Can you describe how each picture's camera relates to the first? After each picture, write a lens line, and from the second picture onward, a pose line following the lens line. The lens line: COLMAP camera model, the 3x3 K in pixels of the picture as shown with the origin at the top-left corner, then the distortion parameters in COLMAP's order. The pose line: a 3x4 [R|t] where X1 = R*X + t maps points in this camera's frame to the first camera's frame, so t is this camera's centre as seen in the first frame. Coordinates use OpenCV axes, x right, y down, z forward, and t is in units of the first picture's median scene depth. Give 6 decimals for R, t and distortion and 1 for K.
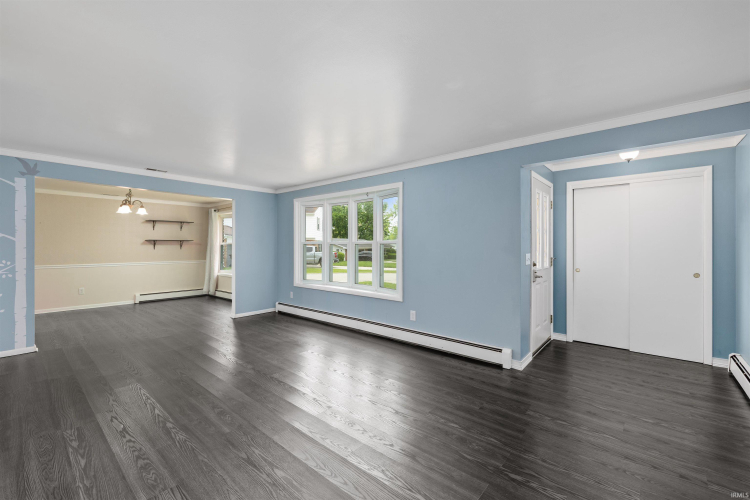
lens RADIAL K [[316.3, 0, 371.9], [0, 316.3, 242.9], [0, 0, 1]] dist [0.000540, 0.000028]
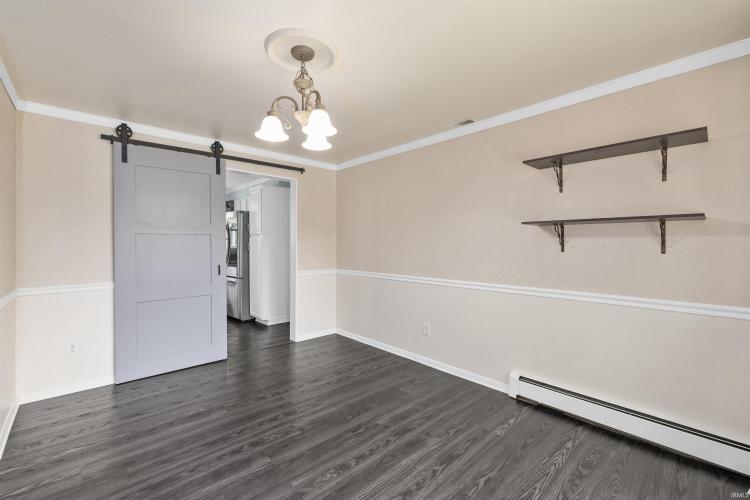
lens RADIAL K [[325.2, 0, 377.7], [0, 325.2, 247.0], [0, 0, 1]] dist [0.000403, 0.000079]
pose [[-0.119916, 0.007476, -0.992756, -0.380459], [0.010344, 0.999927, 0.006281, 0.014521], [0.992730, -0.009516, -0.119985, 0.960181]]
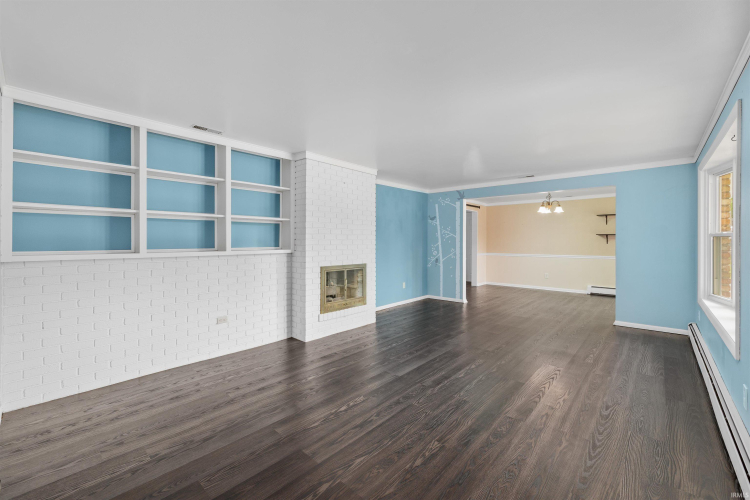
lens RADIAL K [[316.3, 0, 371.9], [0, 316.3, 242.9], [0, 0, 1]] dist [0.000540, 0.000028]
pose [[-0.012079, 0.008378, -0.999892, 0.361806], [0.009949, 0.999916, 0.008258, 0.002222], [0.999878, -0.009848, -0.012161, 0.301328]]
